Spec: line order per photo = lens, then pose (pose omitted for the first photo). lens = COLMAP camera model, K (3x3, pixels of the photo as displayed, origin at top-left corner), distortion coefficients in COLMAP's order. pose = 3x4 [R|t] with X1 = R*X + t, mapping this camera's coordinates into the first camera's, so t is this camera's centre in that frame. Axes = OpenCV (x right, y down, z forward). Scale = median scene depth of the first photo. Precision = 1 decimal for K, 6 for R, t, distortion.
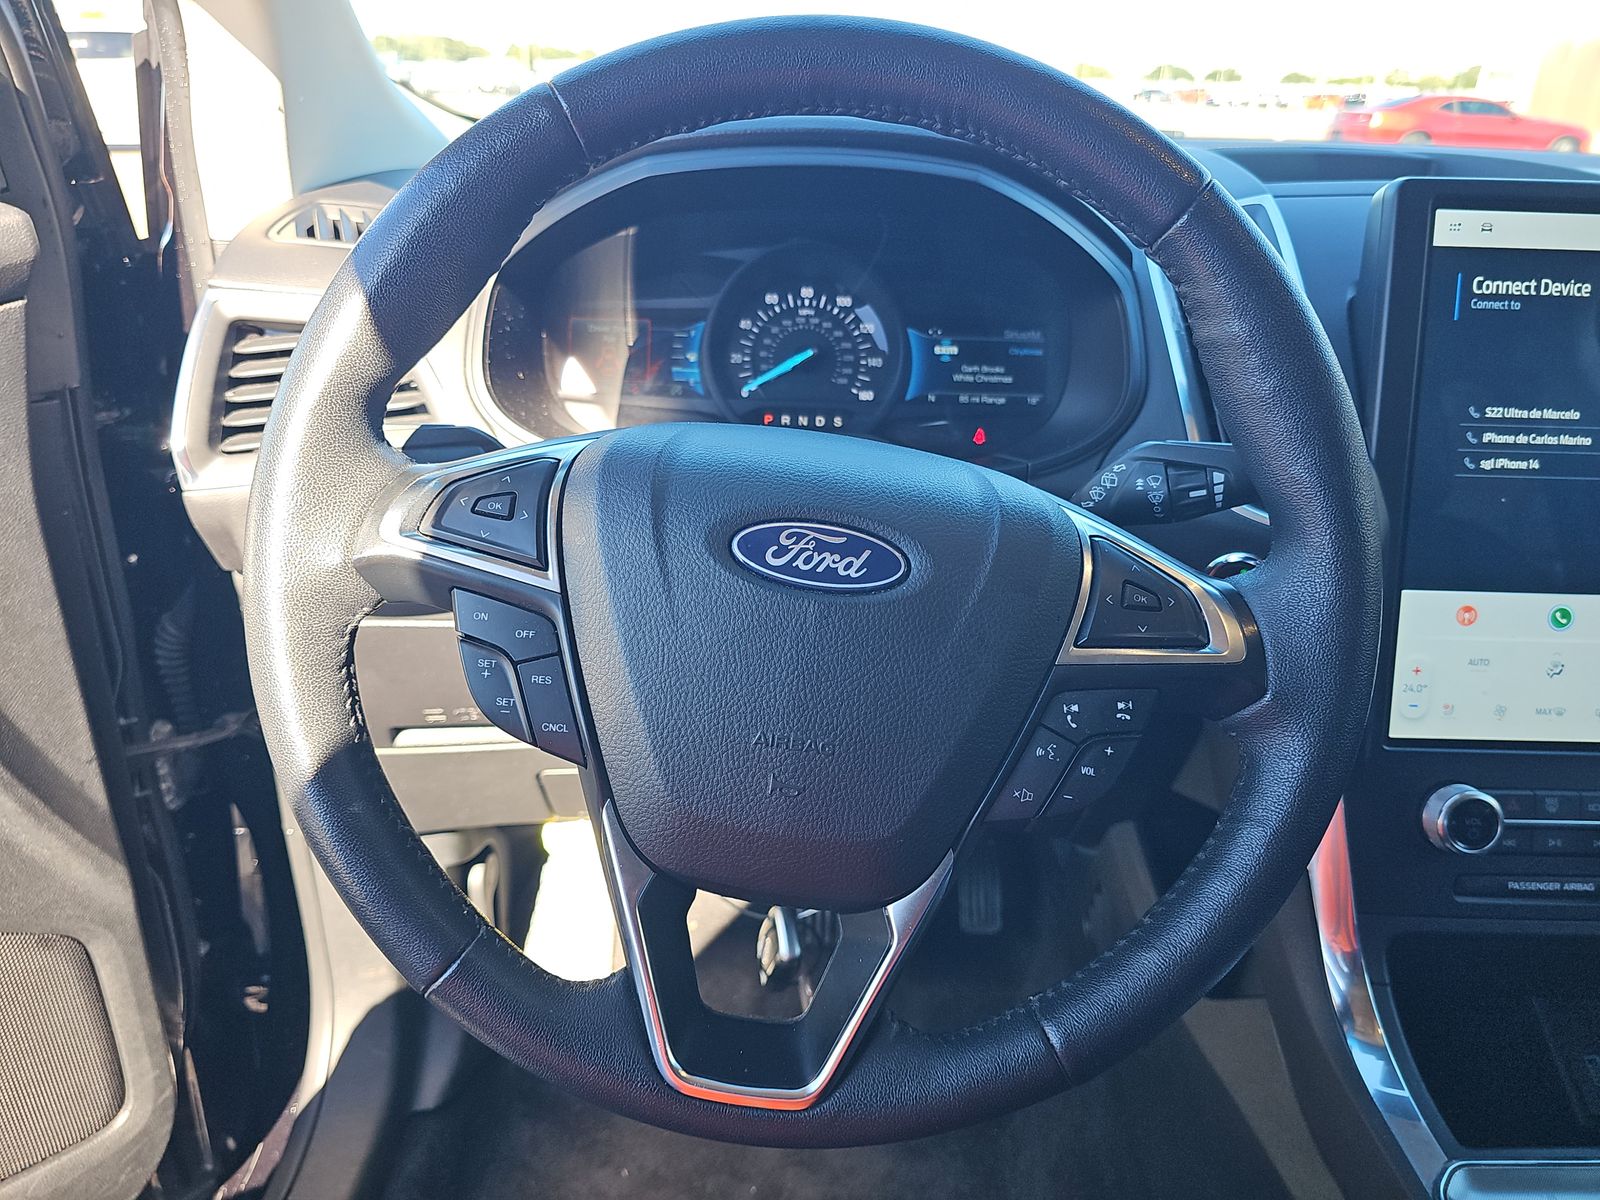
lens RADIAL K [[1094.2, 0, 787.2], [0, 1094.2, 604.6], [0, 0, 1]] dist [0.049012, -0.056335]
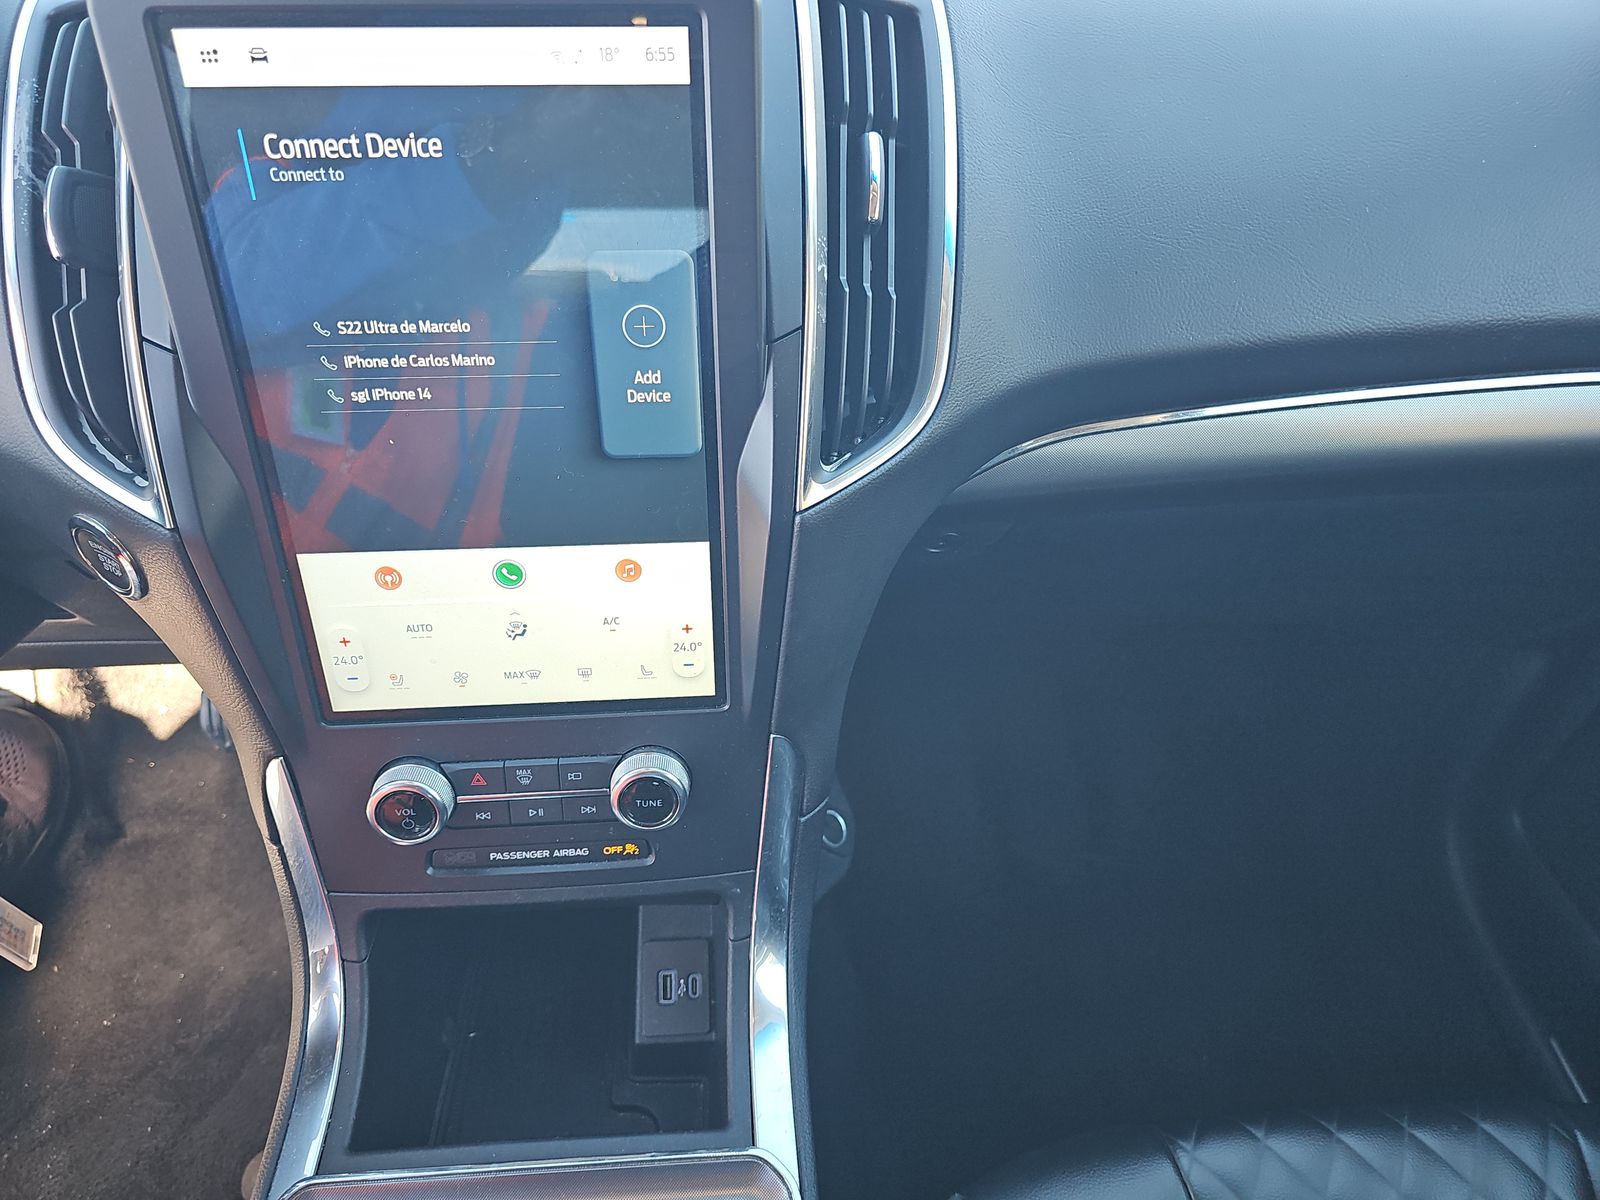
lens RADIAL K [[1094.2, 0, 787.2], [0, 1094.2, 604.6], [0, 0, 1]] dist [0.049012, -0.056335]
pose [[0.997662, -0.053481, 0.042541, 0.888137], [0.034360, 0.930680, 0.364217, -0.259543], [-0.059071, -0.361904, 0.930342, 0.235311]]
